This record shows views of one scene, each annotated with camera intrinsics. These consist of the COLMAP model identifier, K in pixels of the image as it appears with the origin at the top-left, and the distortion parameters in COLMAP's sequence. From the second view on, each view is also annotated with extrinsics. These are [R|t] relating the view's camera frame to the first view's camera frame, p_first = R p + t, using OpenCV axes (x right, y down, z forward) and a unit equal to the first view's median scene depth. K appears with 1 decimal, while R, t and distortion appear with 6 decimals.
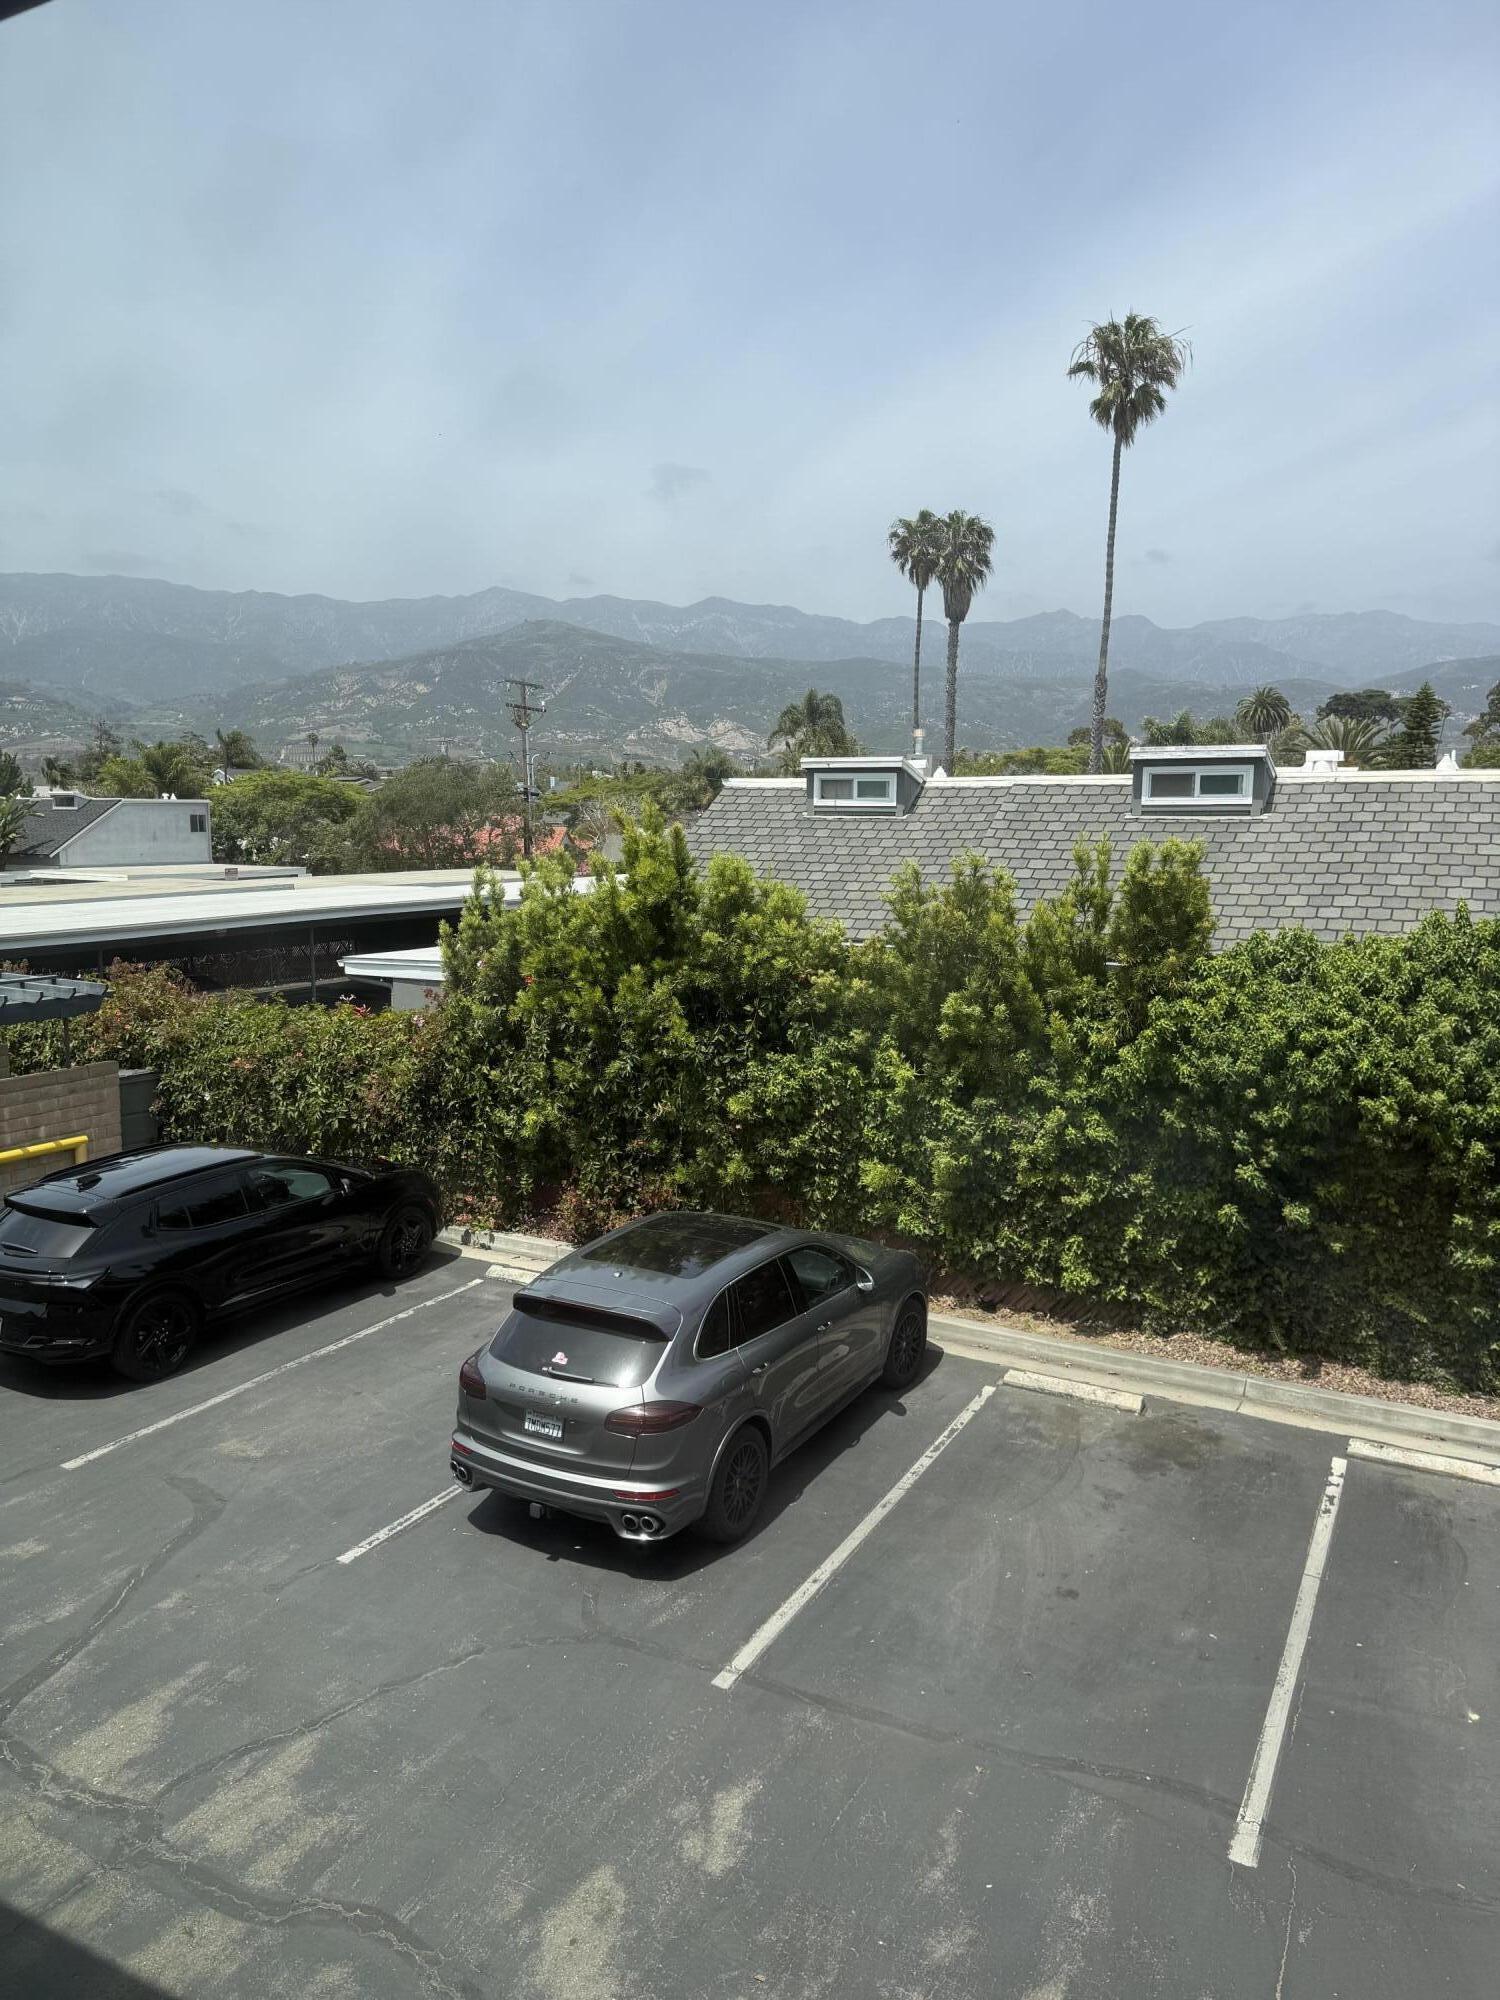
lens RADIAL K [[1389.3, 0, 746.2], [0, 1389.3, 1019.4], [0, 0, 1]] dist [0.032230, -0.003149]
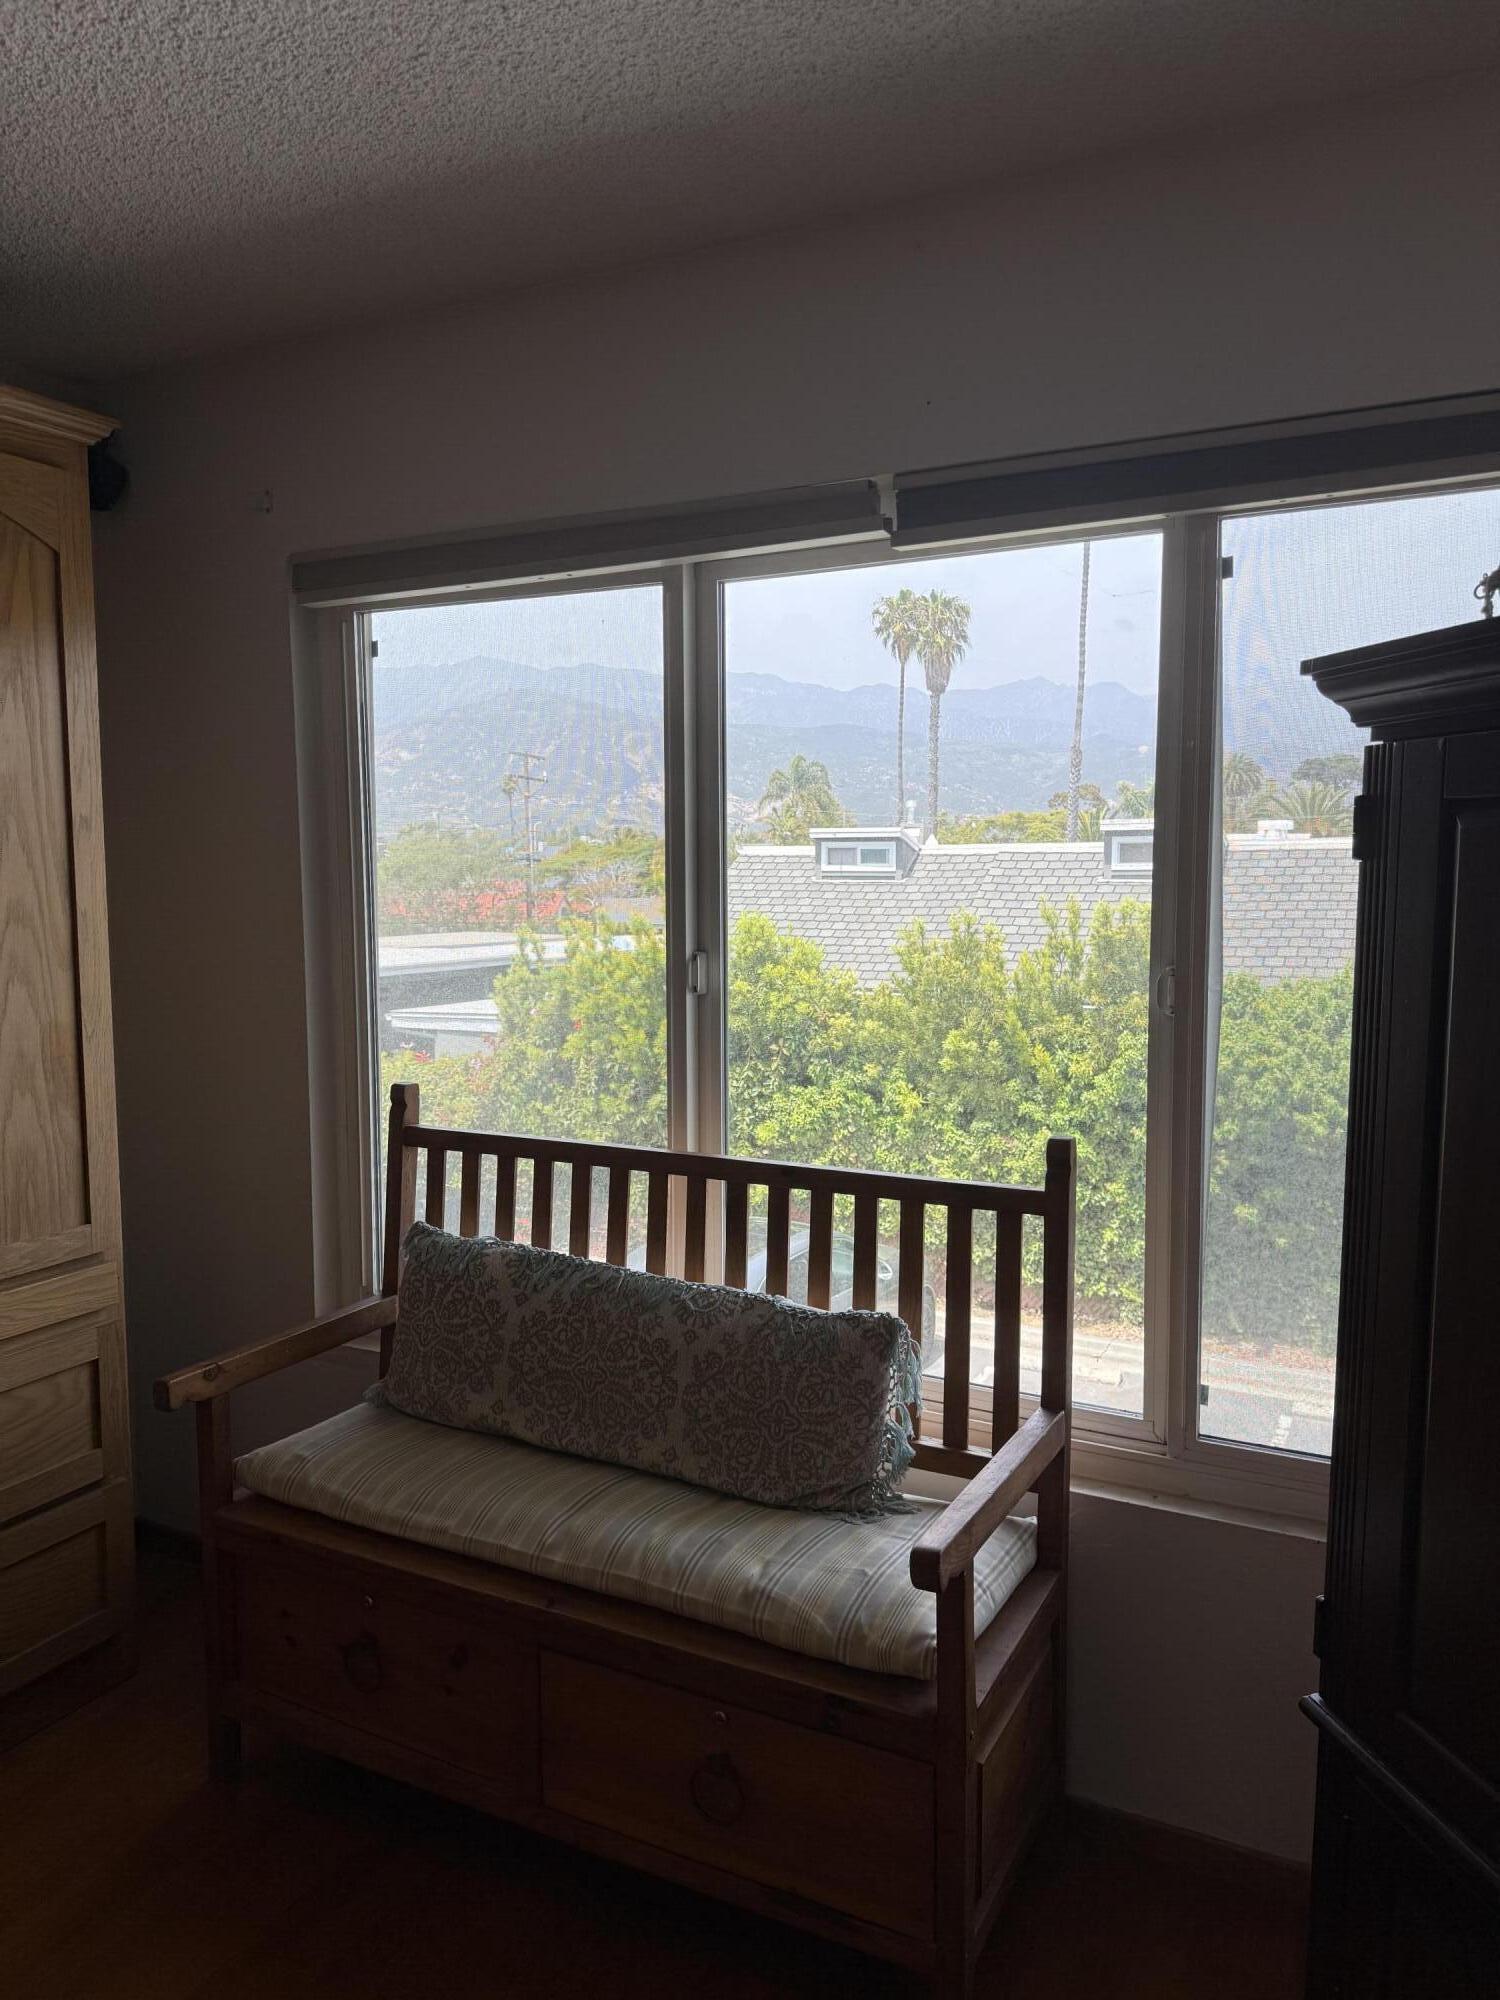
lens RADIAL K [[1432.6, 0, 750.0], [0, 1432.6, 1000.0], [0, 0, 1]] dist [0.009288, 0.002619]
pose [[0.999785, -0.007181, 0.019476, -0.040560], [0.008348, 0.998133, -0.060506, 0.024005], [-0.019005, 0.060655, 0.997978, -0.179818]]
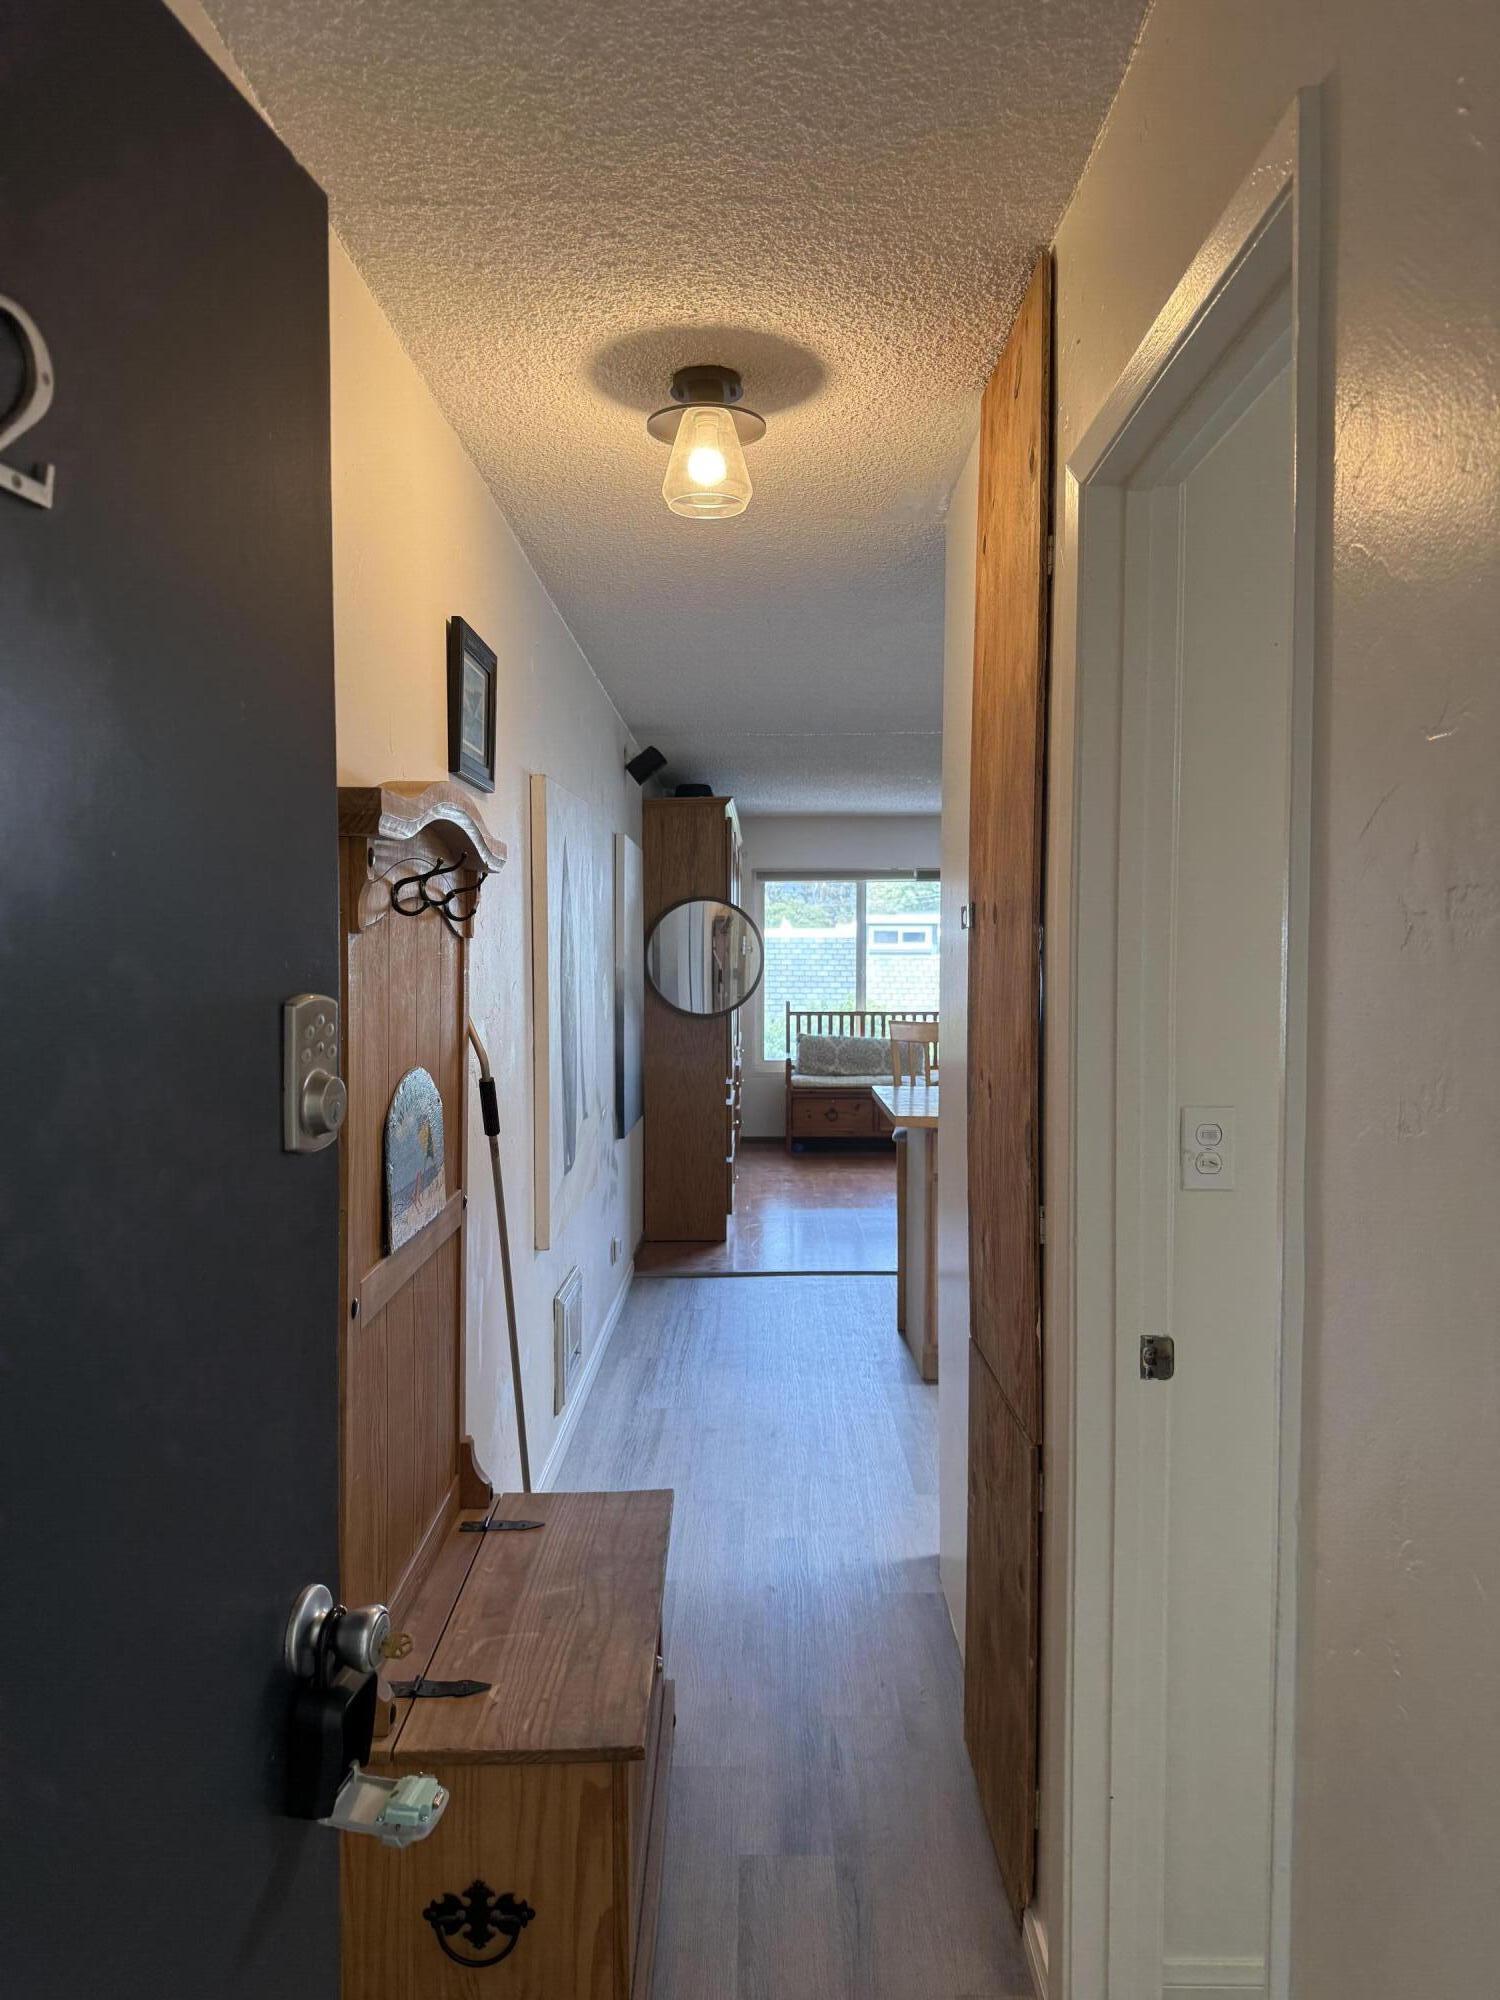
lens RADIAL K [[1432.6, 0, 750.0], [0, 1432.6, 1000.0], [0, 0, 1]] dist [0.009288, 0.002619]
pose [[0.880384, -0.017610, 0.473935, -2.599528], [0.070931, 0.992960, -0.094867, 0.449408], [-0.468927, 0.117136, 0.875435, -3.009952]]
